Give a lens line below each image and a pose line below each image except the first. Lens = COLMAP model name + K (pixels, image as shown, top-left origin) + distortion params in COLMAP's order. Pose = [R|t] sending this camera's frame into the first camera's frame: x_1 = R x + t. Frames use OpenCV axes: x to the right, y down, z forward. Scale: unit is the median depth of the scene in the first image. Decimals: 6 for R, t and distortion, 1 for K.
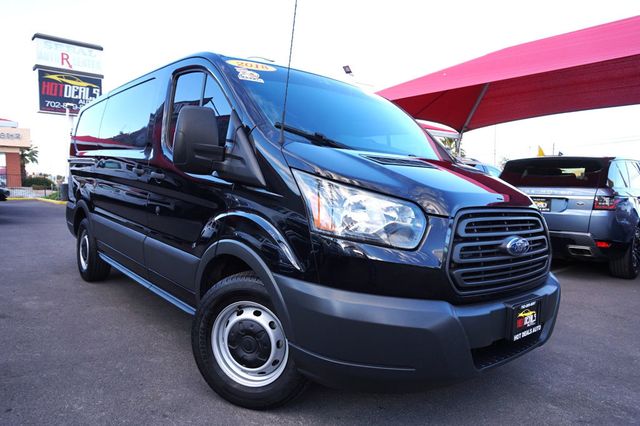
lens RADIAL K [[437.6, 0, 319.5], [0, 437.6, 206.3], [0, 0, 1]] dist [-0.055121, 0.056392]
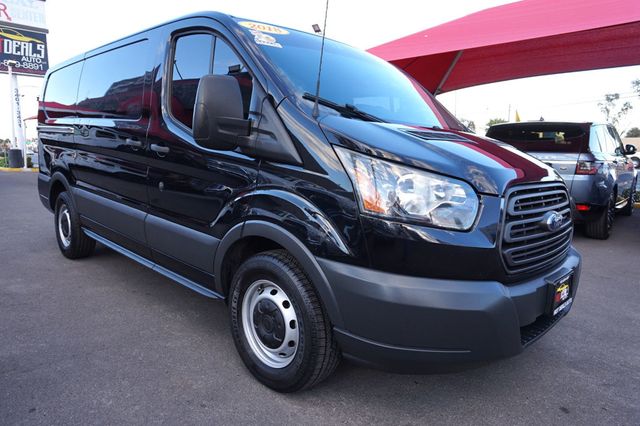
lens RADIAL K [[435.3, 0, 318.7], [0, 435.3, 210.2], [0, 0, 1]] dist [-0.067028, 0.066801]
pose [[0.995539, -0.022080, 0.091729, -0.140818], [0.012888, 0.994943, 0.099612, -0.032030], [-0.093464, -0.097986, 0.990789, 0.055721]]
